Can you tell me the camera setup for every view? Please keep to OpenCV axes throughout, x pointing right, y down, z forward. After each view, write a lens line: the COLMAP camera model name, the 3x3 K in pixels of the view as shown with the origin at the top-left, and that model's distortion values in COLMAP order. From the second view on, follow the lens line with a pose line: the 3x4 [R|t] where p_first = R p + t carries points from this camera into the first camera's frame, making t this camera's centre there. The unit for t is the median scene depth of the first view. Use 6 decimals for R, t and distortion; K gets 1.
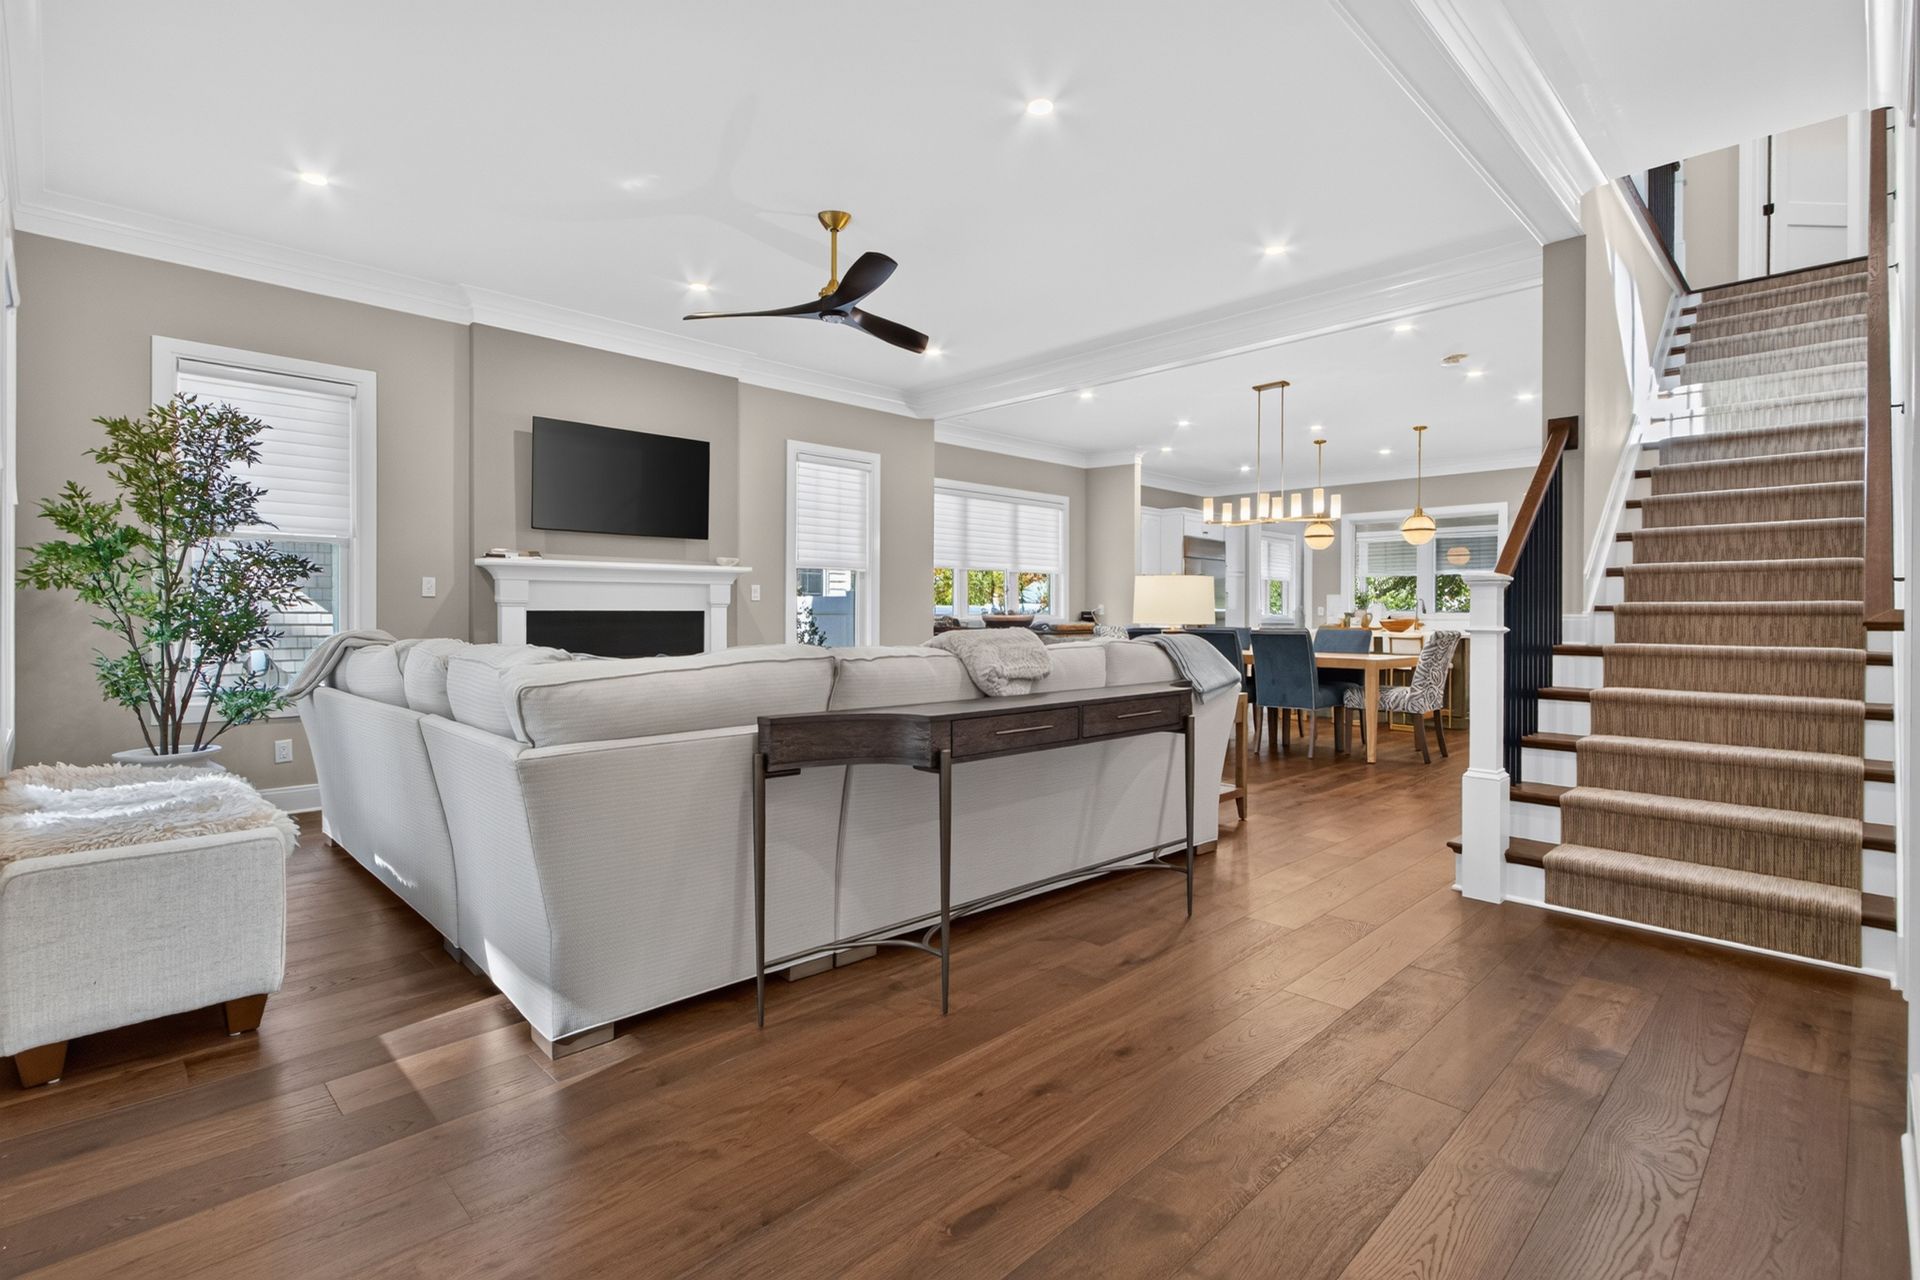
lens RADIAL K [[898.9, 0, 958.2], [0, 898.9, 626.6], [0, 0, 1]] dist [0.001056, 0.000252]
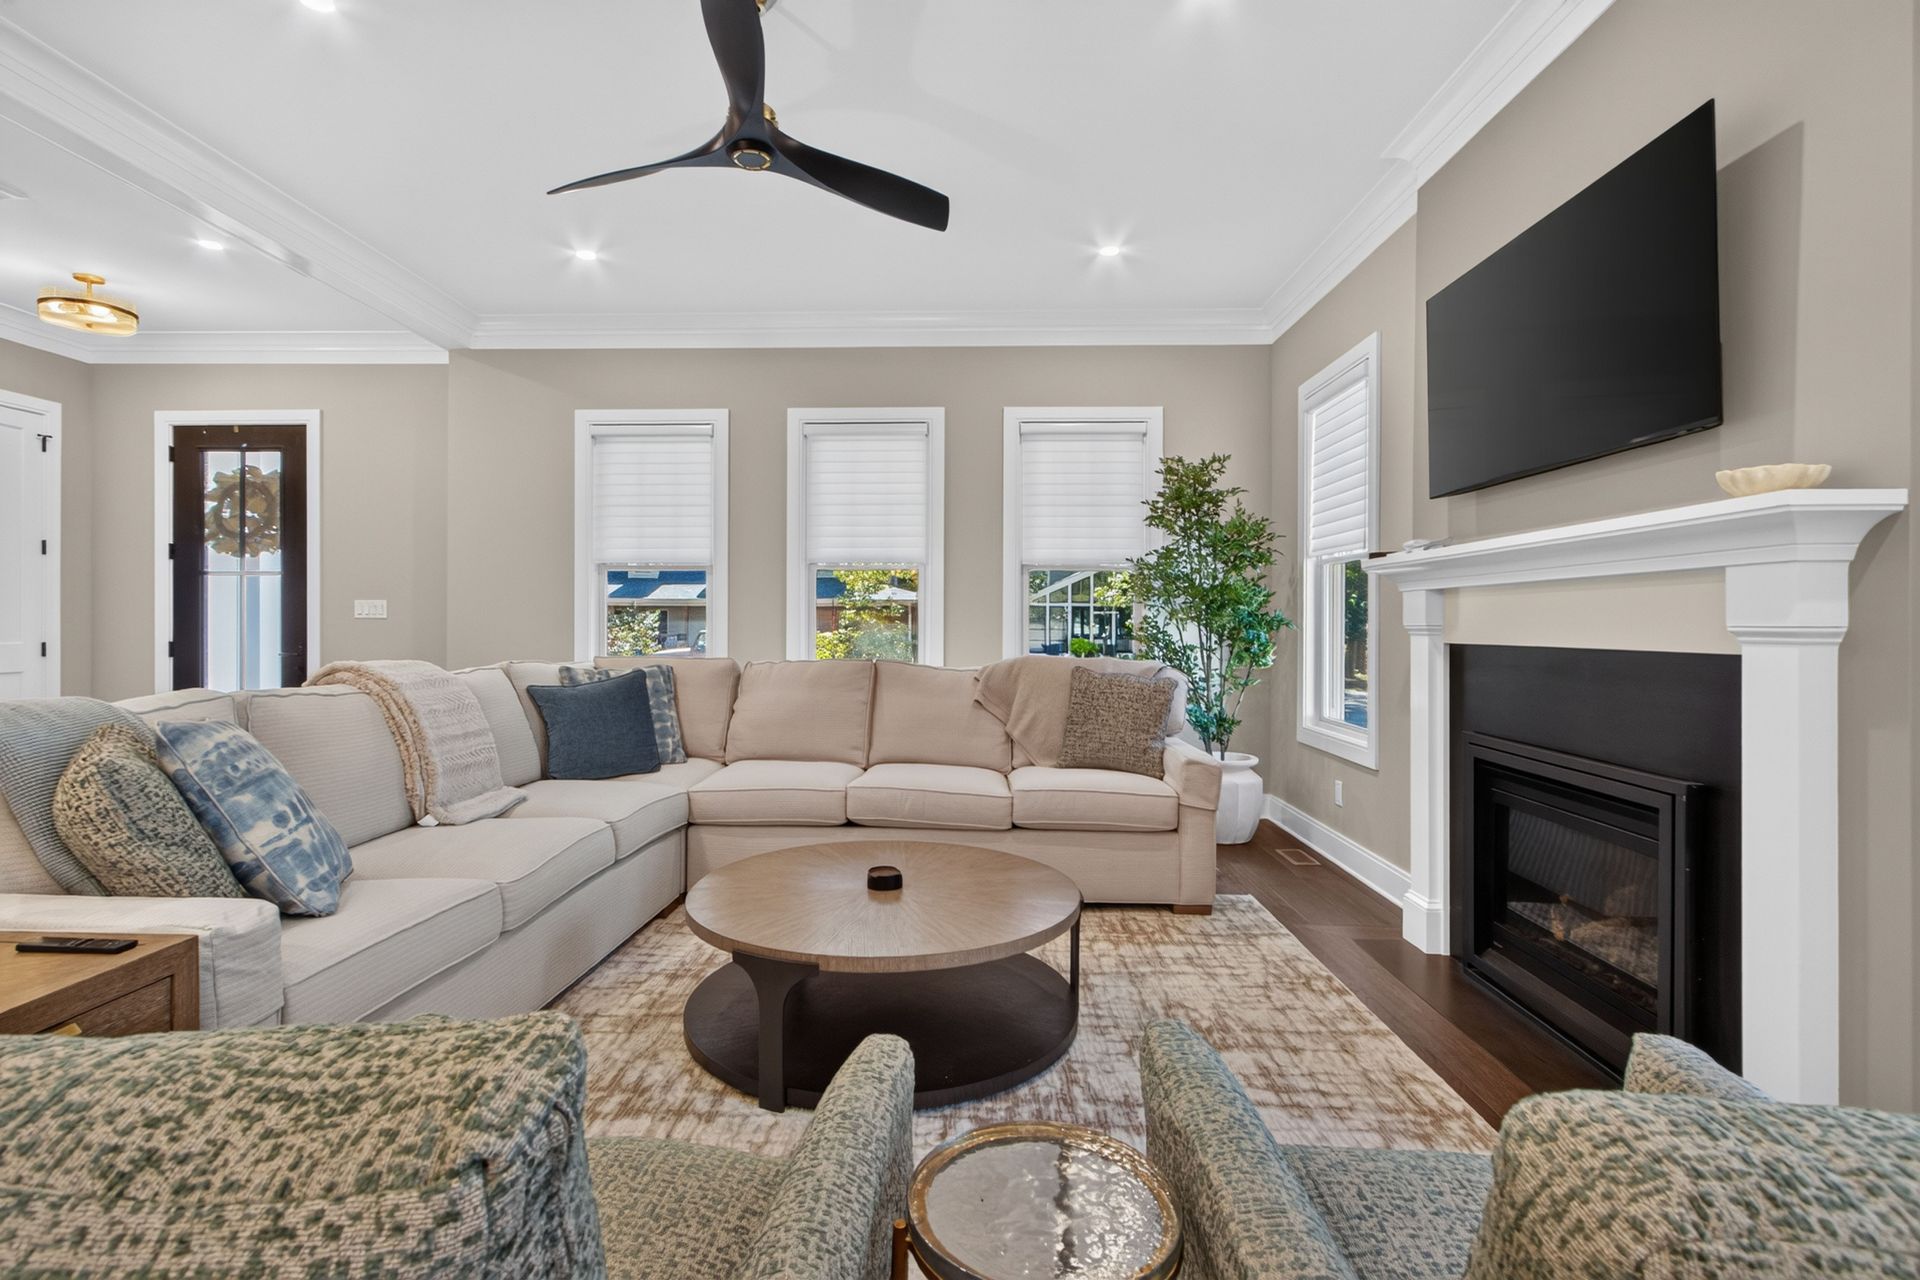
lens RADIAL K [[898.9, 0, 947.6], [0, 898.9, 624.9], [0, 0, 1]] dist [0.001056, 0.000252]
pose [[-0.722655, -0.002769, -0.691204, 0.113866], [-0.016118, 0.999788, 0.012847, -0.025659], [0.691021, 0.020425, -0.722546, 0.995805]]
